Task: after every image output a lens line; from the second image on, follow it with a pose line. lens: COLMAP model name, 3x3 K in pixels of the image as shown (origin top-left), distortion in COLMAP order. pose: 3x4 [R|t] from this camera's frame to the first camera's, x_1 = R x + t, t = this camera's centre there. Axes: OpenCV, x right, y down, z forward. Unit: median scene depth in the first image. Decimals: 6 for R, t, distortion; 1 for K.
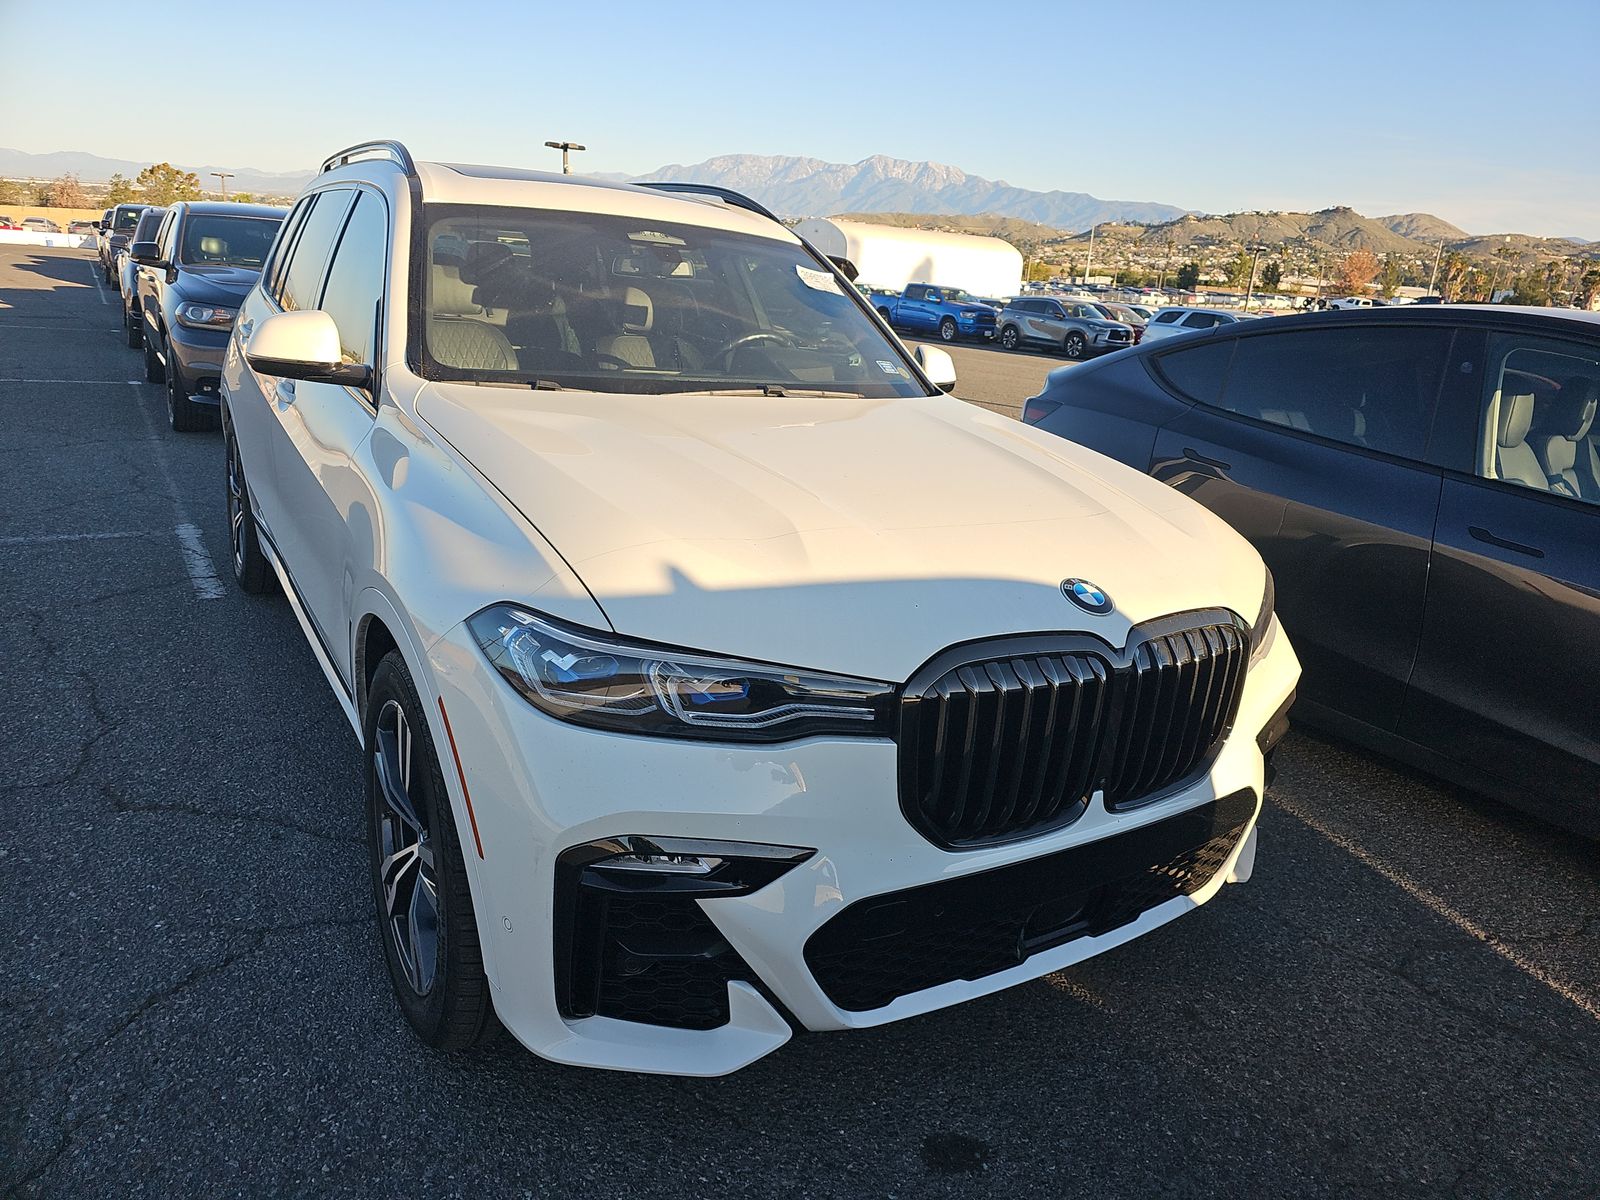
lens RADIAL K [[1054.7, 0, 800.0], [0, 1054.7, 600.0], [0, 0, 1]] dist [0.055467, -0.057164]
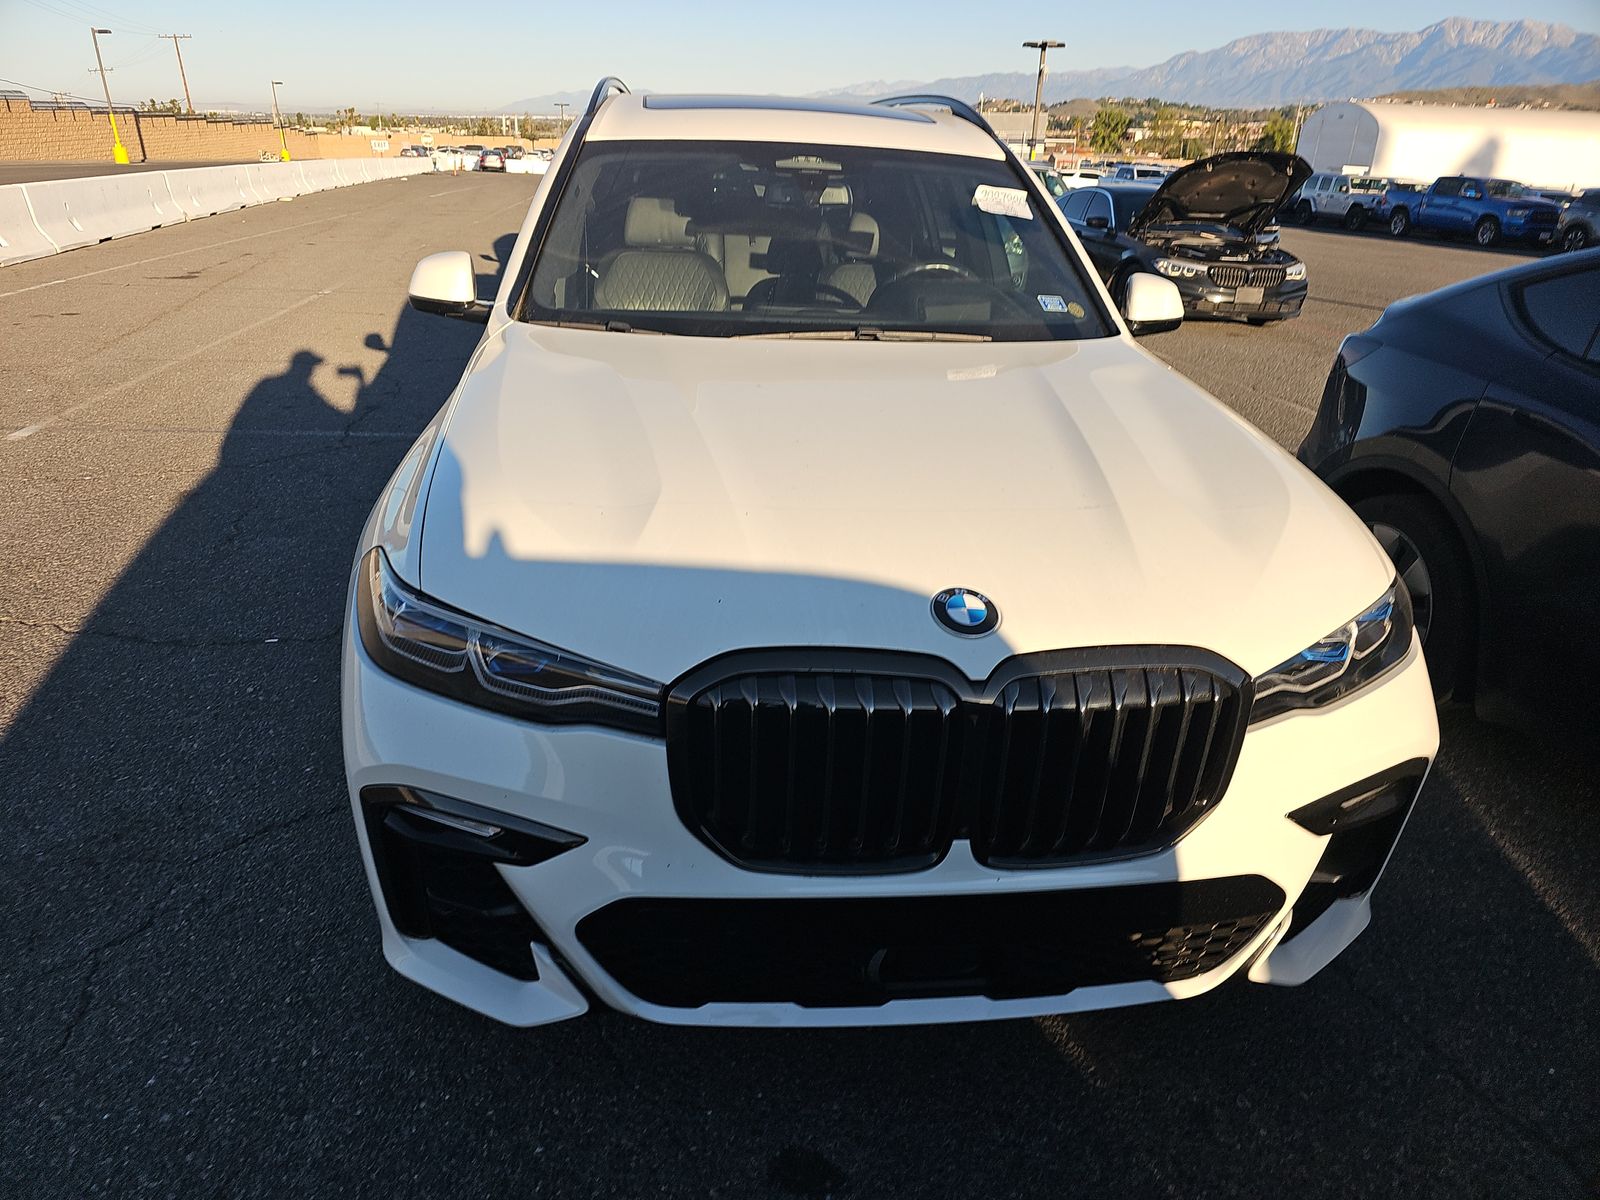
lens RADIAL K [[1034.9, 0, 799.4], [0, 1034.9, 615.2], [0, 0, 1]] dist [0.036628, -0.031089]
pose [[0.900699, 0.134075, -0.413237, 0.296095], [-0.092947, 0.988633, 0.118174, -0.051190], [0.424384, -0.068030, 0.902923, 0.127817]]
